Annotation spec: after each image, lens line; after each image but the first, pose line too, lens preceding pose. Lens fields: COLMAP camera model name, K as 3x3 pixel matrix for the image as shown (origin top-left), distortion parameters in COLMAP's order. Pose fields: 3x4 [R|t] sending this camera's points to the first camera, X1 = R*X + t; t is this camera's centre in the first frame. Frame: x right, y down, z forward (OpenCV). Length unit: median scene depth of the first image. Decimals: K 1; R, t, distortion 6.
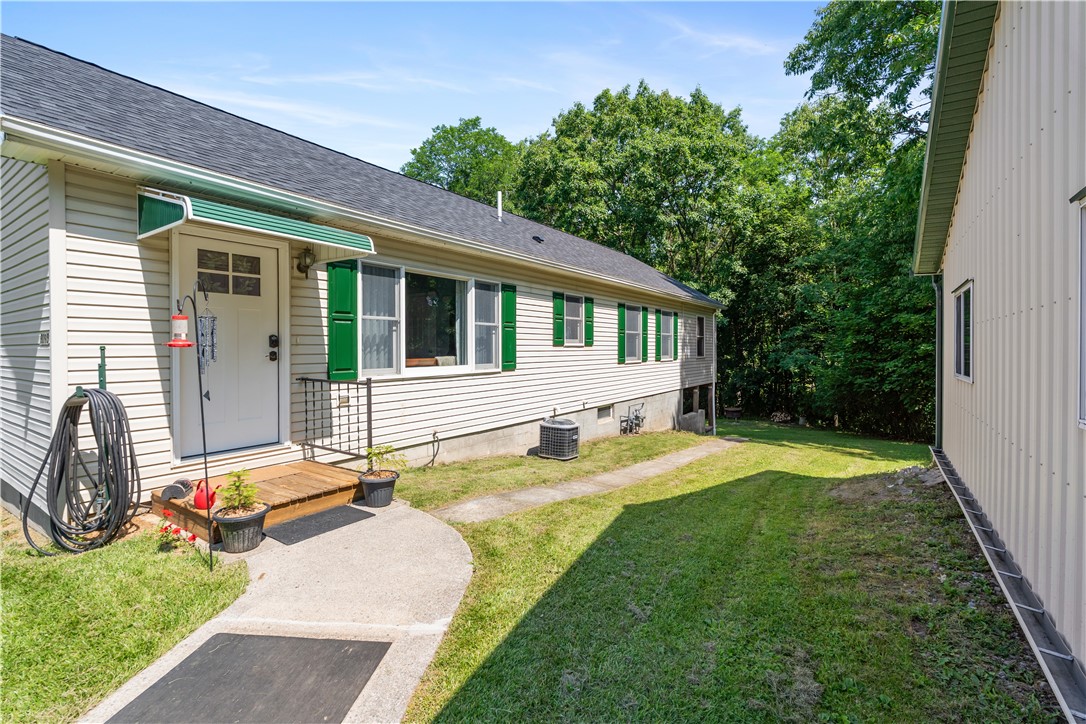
lens RADIAL K [[486.5, 0, 546.0], [0, 486.5, 354.7], [0, 0, 1]] dist [0.001671, 0.000093]
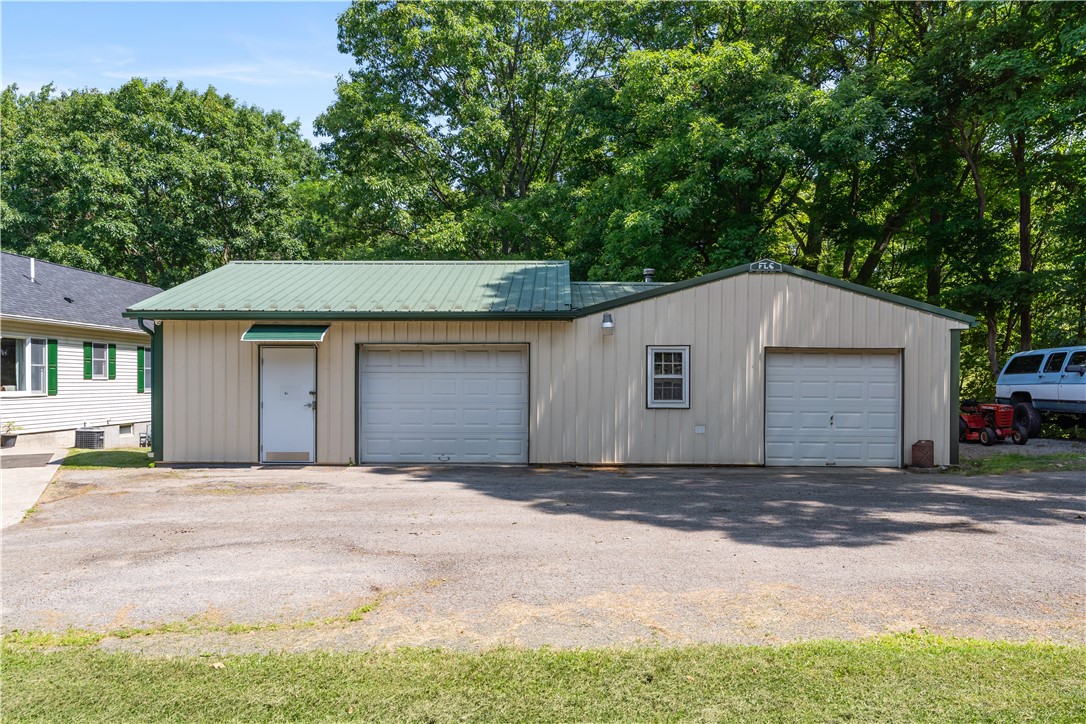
lens RADIAL K [[805.5, 0, 554.0], [0, 805.5, 383.5], [0, 0, 1]] dist [0.002428, 0.004105]
pose [[0.833686, 0.000759, 0.552239, -0.132288], [0.005553, 0.999937, -0.009759, 0.024096], [-0.552211, 0.011202, 0.833629, -1.628118]]
